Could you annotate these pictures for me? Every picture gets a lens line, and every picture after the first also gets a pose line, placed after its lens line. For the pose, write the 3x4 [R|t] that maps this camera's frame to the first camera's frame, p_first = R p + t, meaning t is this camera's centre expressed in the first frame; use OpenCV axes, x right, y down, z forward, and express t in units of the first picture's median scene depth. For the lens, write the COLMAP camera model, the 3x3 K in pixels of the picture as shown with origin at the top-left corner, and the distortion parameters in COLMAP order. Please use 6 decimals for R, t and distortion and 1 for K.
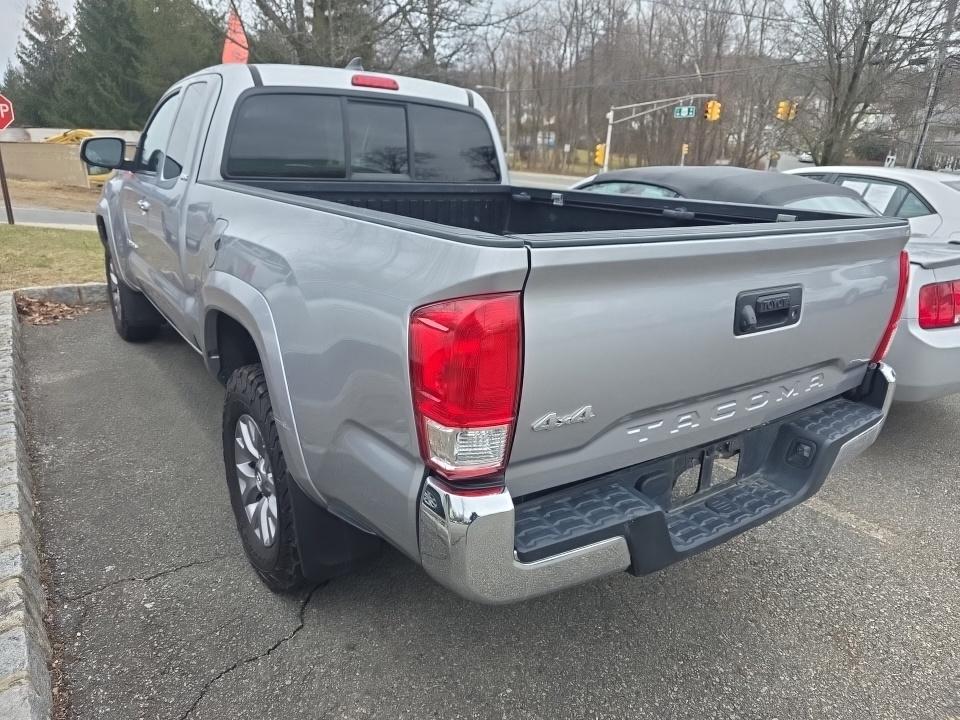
lens RADIAL K [[648.2, 0, 484.4], [0, 648.2, 348.8], [0, 0, 1]] dist [0.055168, -0.055926]
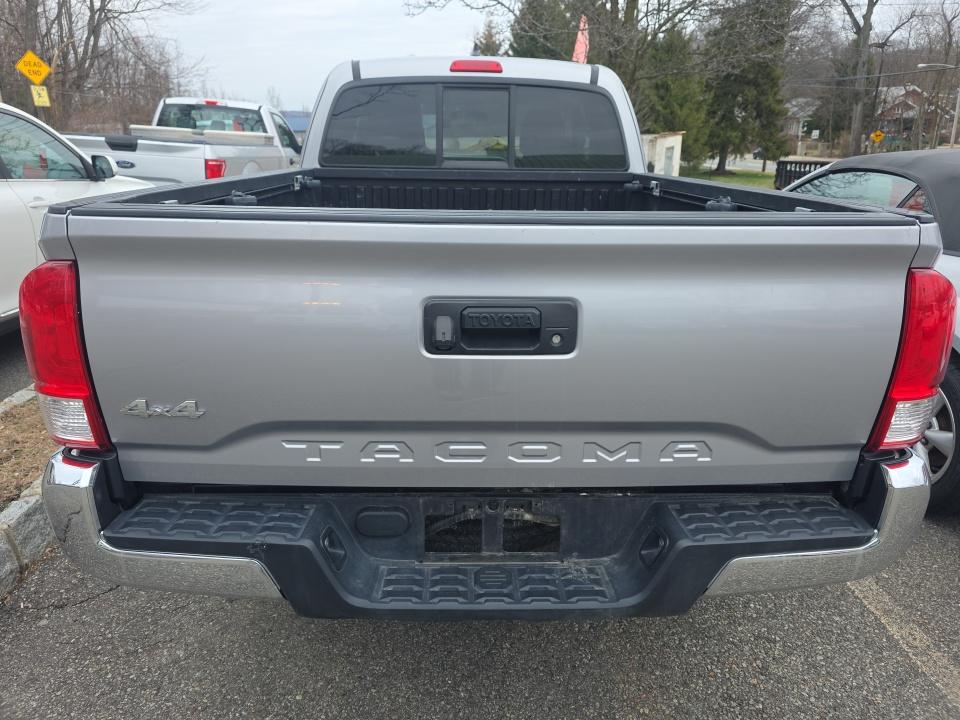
lens RADIAL K [[641.7, 0, 480.0], [0, 641.7, 360.0], [0, 0, 1]] dist [0.050233, -0.045473]
pose [[0.833041, 0.149553, -0.532613, 0.476445], [-0.139402, 0.988446, 0.059513, -0.037694], [0.535360, 0.024671, 0.844264, 0.227386]]
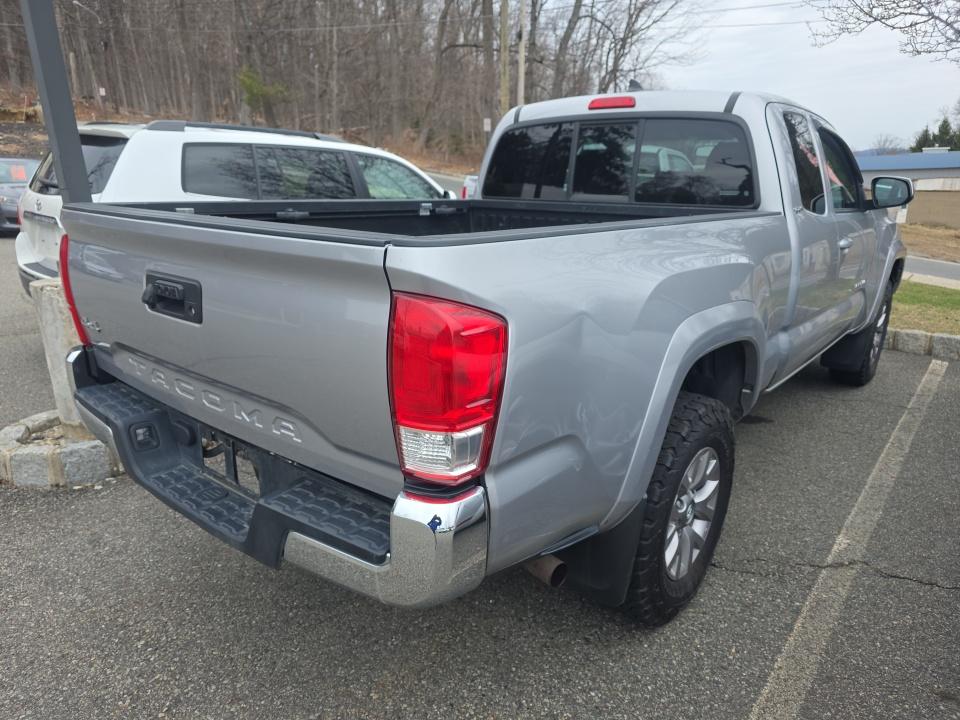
lens RADIAL K [[686.9, 0, 480.0], [0, 686.9, 360.0], [0, 0, 1]] dist [0.004323, -0.030535]
pose [[0.248226, 0.212716, -0.945059, 0.953278], [-0.280293, 0.949632, 0.140124, -0.150257], [0.927265, 0.230111, 0.295346, 0.688304]]
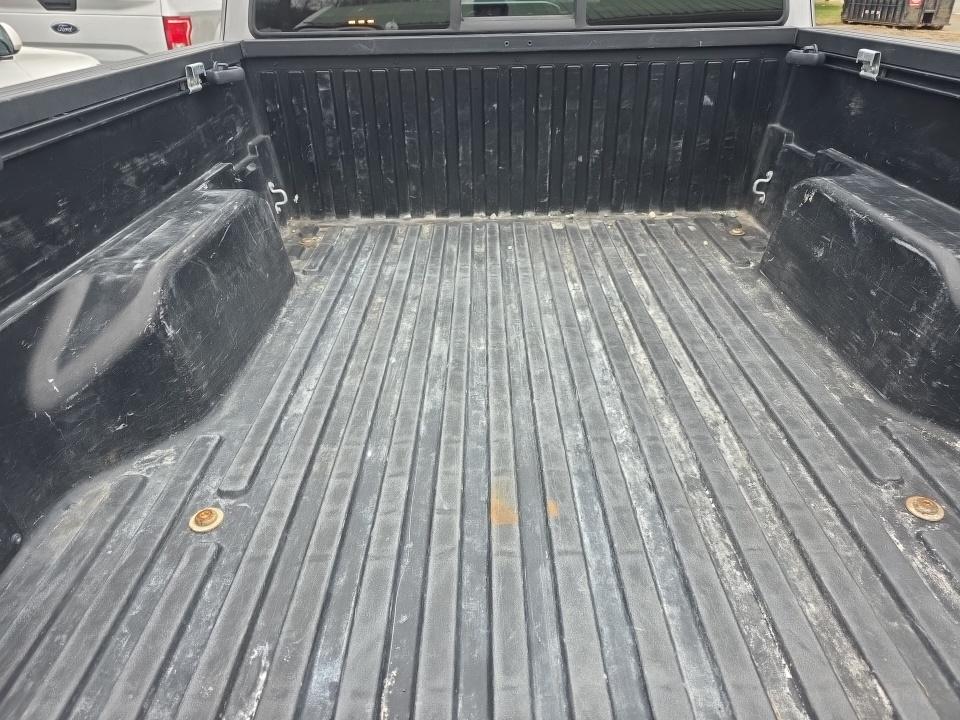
lens RADIAL K [[648.2, 0, 484.4], [0, 648.2, 348.8], [0, 0, 1]] dist [0.055168, -0.055926]
pose [[0.816546, 0.232462, -0.528407, 0.215078], [-0.112157, 0.961780, 0.249799, -0.152988], [0.566281, -0.144708, 0.811410, 0.564382]]
